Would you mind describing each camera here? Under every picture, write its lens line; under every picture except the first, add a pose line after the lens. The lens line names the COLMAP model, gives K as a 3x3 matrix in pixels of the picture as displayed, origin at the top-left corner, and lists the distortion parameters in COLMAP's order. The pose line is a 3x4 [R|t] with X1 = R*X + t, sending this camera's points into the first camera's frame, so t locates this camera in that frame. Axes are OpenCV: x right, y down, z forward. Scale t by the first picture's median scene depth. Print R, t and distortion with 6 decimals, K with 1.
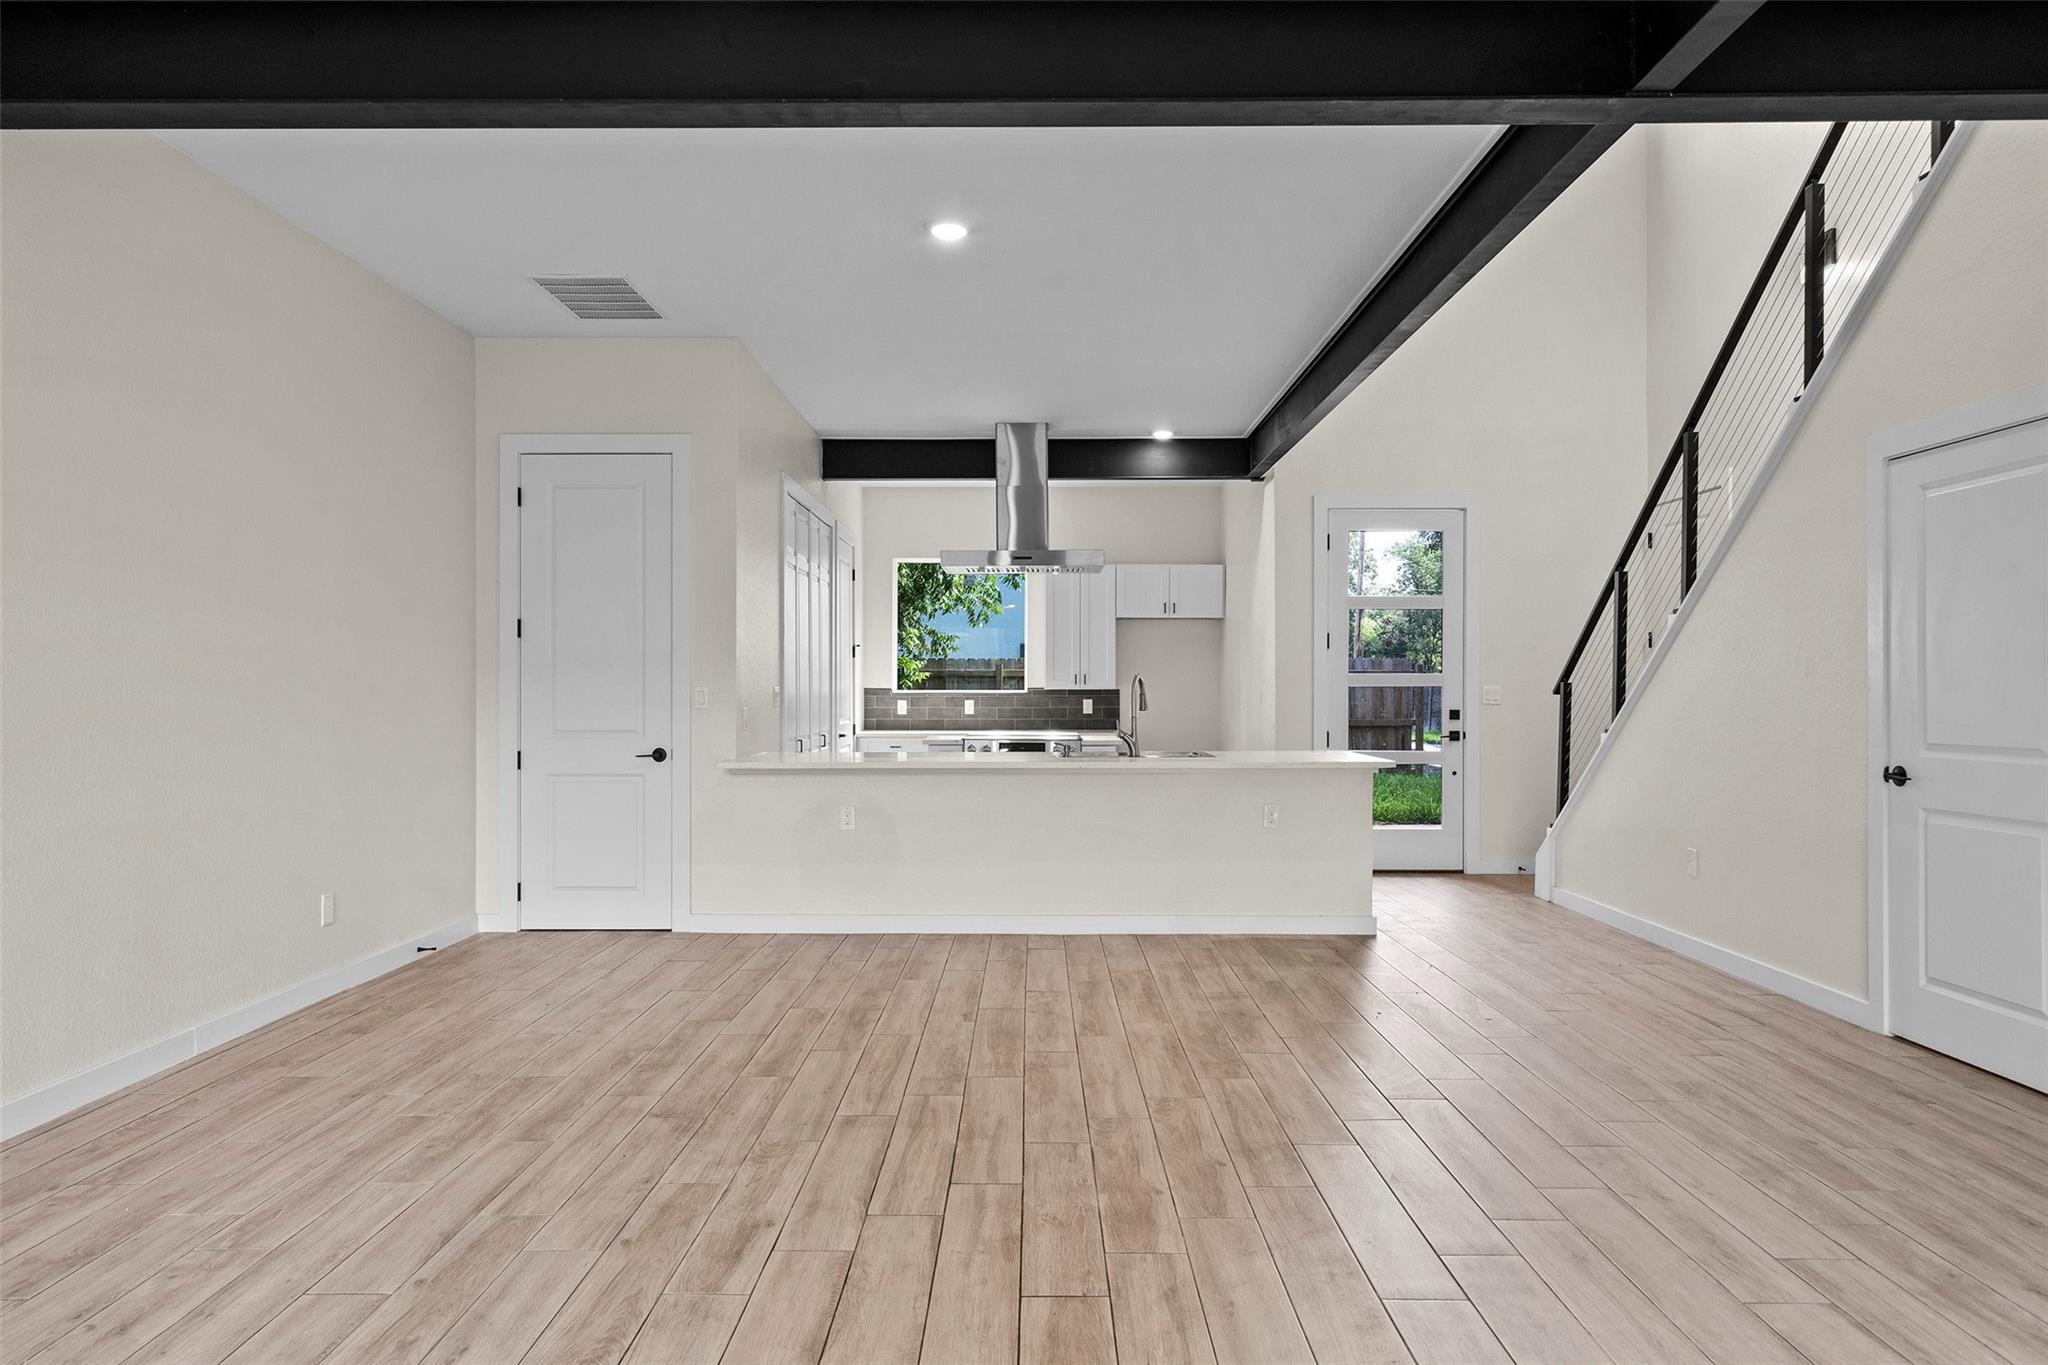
lens RADIAL K [[1356.6, 0, 1016.5], [0, 1356.6, 694.8], [0, 0, 1]] dist [0.010425, -0.002819]
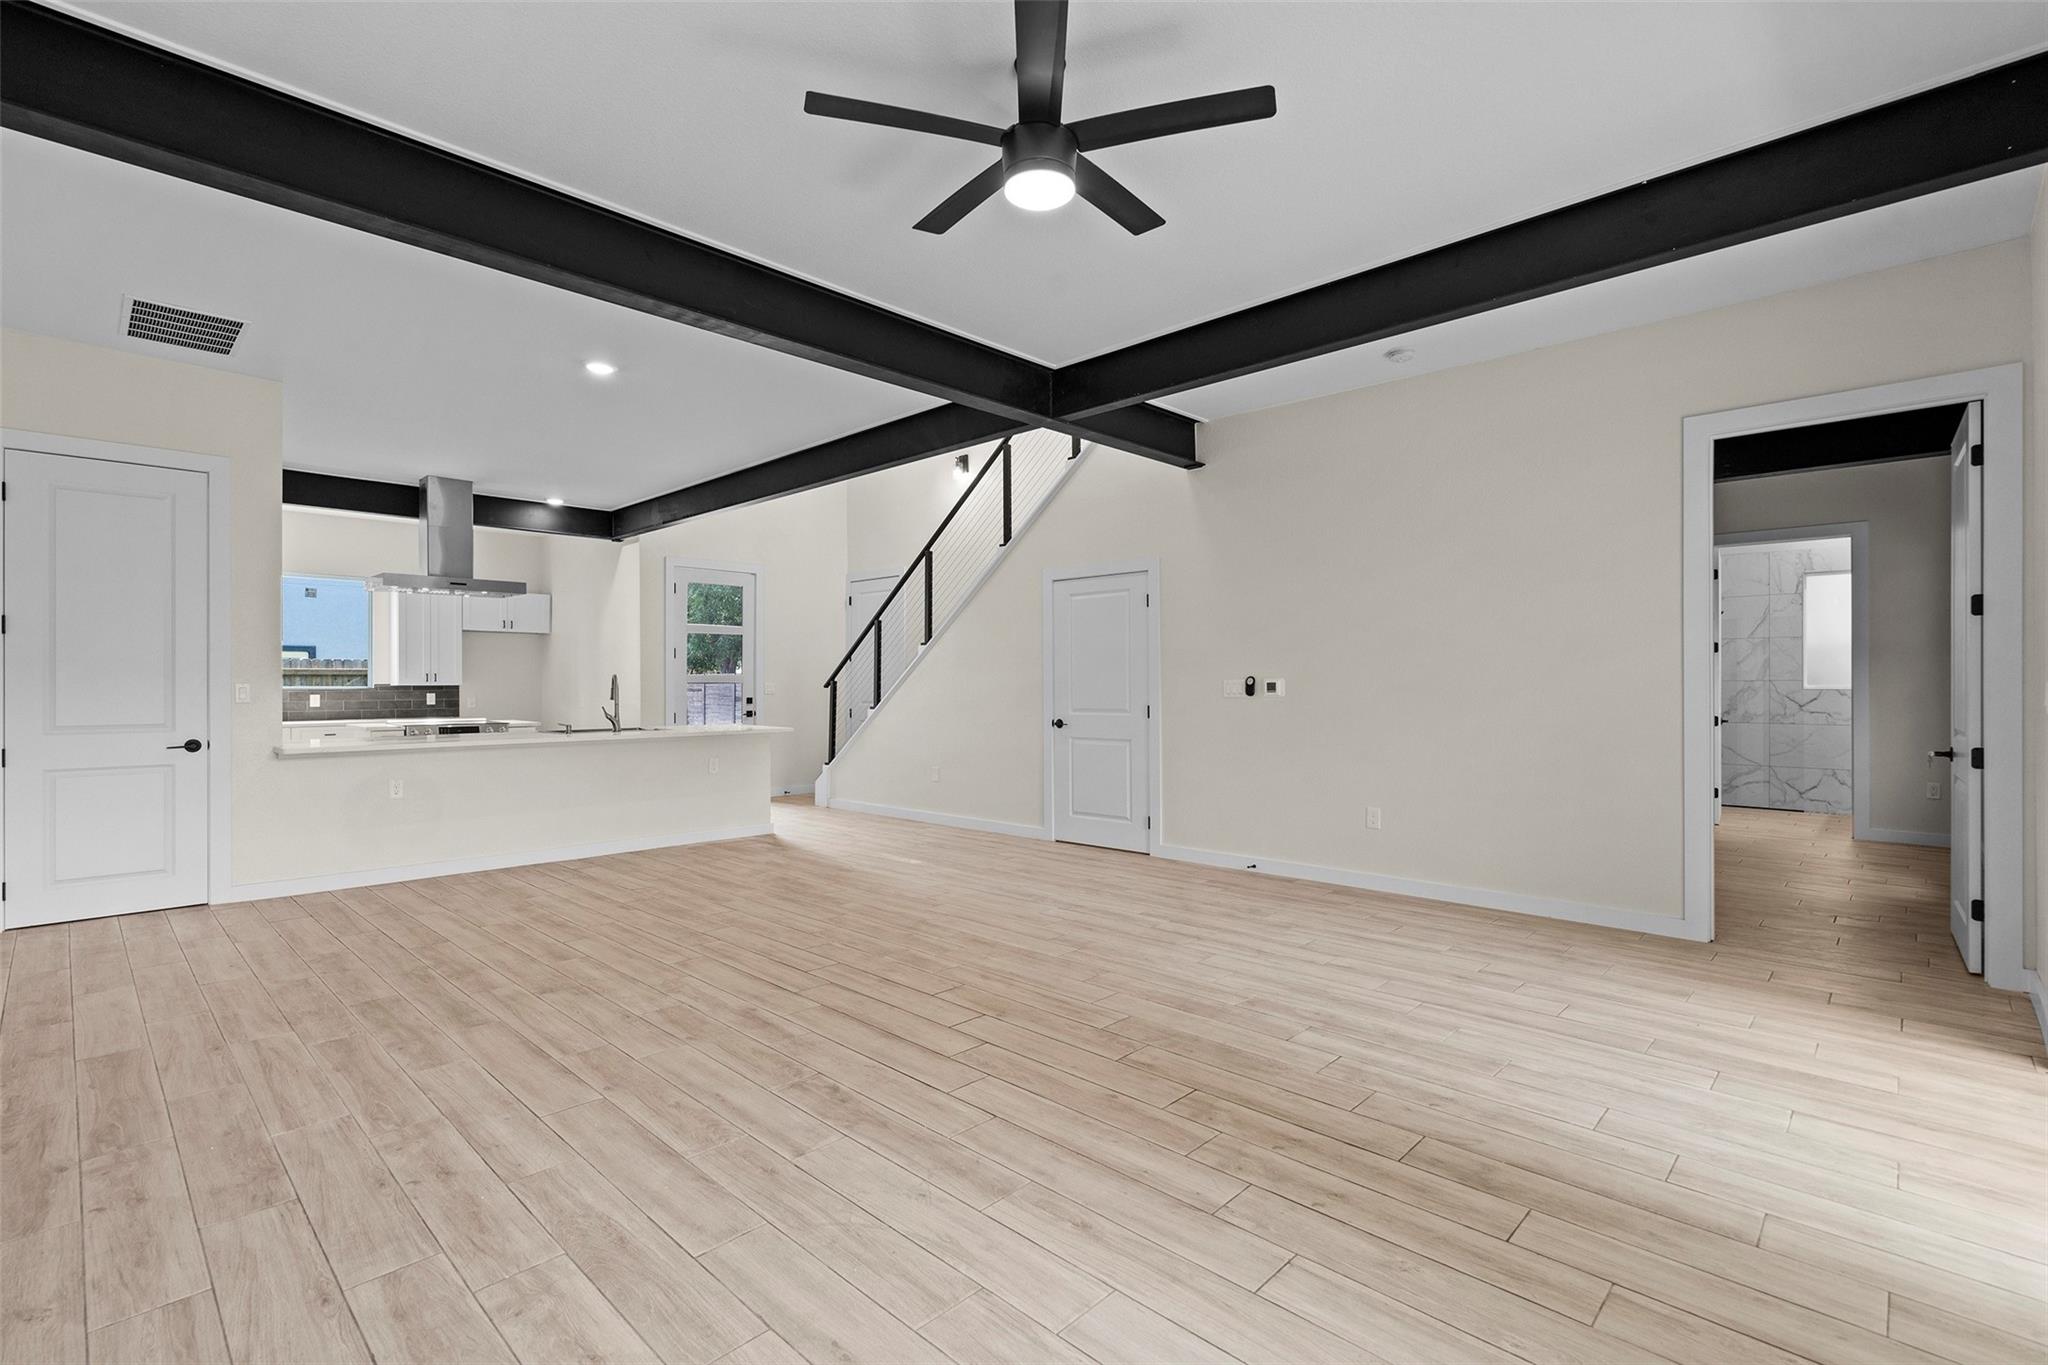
lens RADIAL K [[937.3, 0, 1031.1], [0, 937.3, 691.2], [0, 0, 1]] dist [-0.009779, 0.004370]
pose [[0.681561, -0.006156, 0.731736, -0.396865], [0.004074, 0.999981, 0.004619, -0.000619], [-0.731750, -0.000167, 0.681573, -0.011038]]
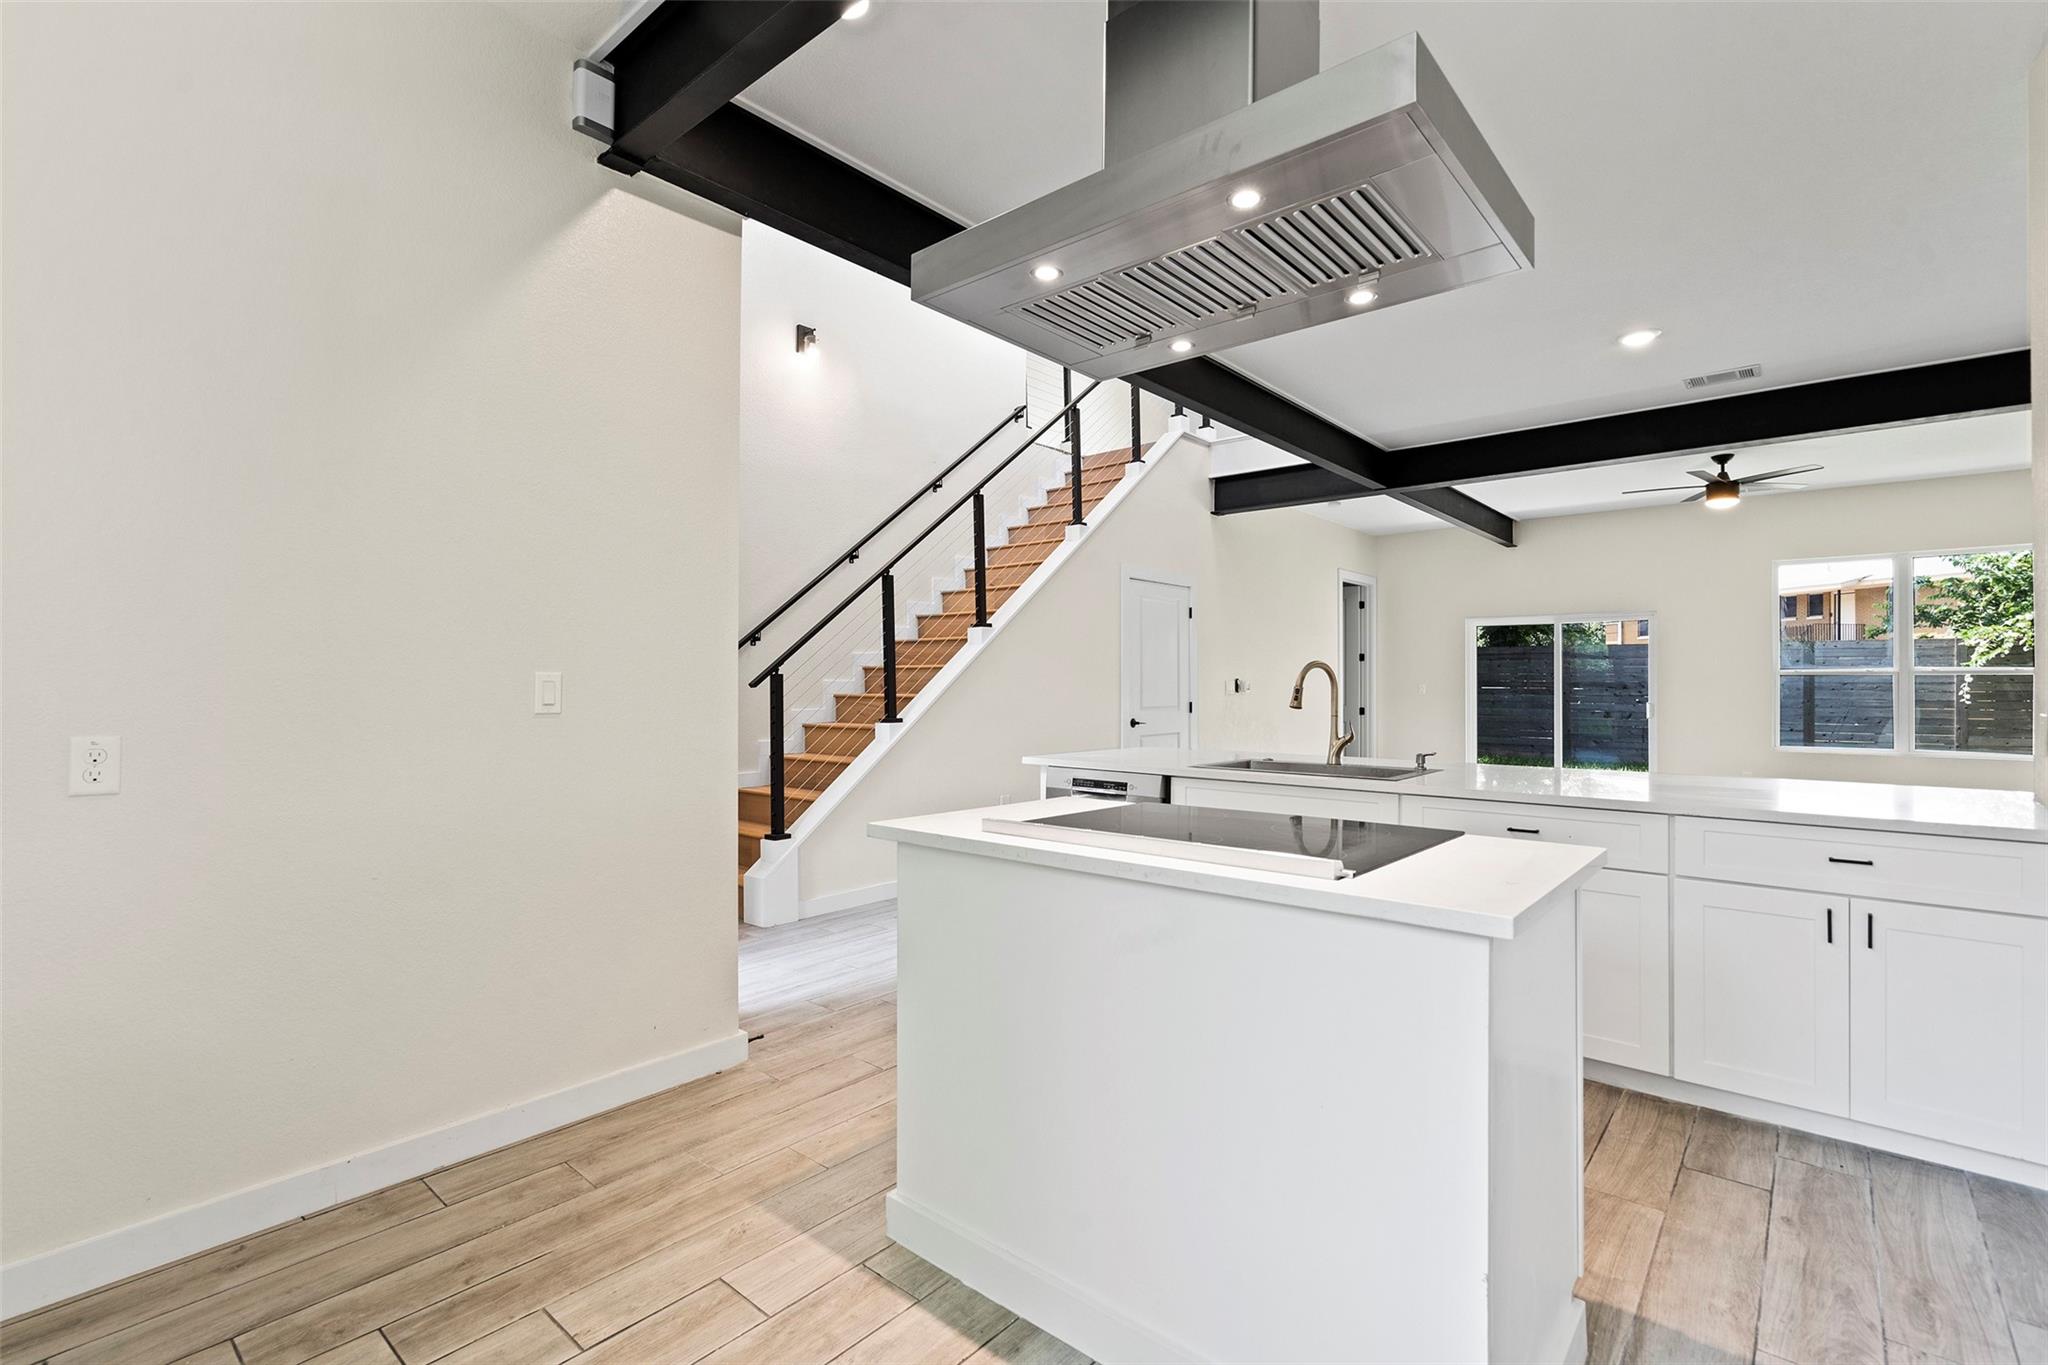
lens RADIAL K [[937.3, 0, 1023.4], [0, 937.3, 677.4], [0, 0, 1]] dist [-0.009779, 0.004370]
pose [[-0.767777, 0.004031, 0.640704, -0.145676], [-0.000048, 0.999980, -0.006349, -0.003689], [-0.640717, -0.004905, -0.767762, 1.778763]]
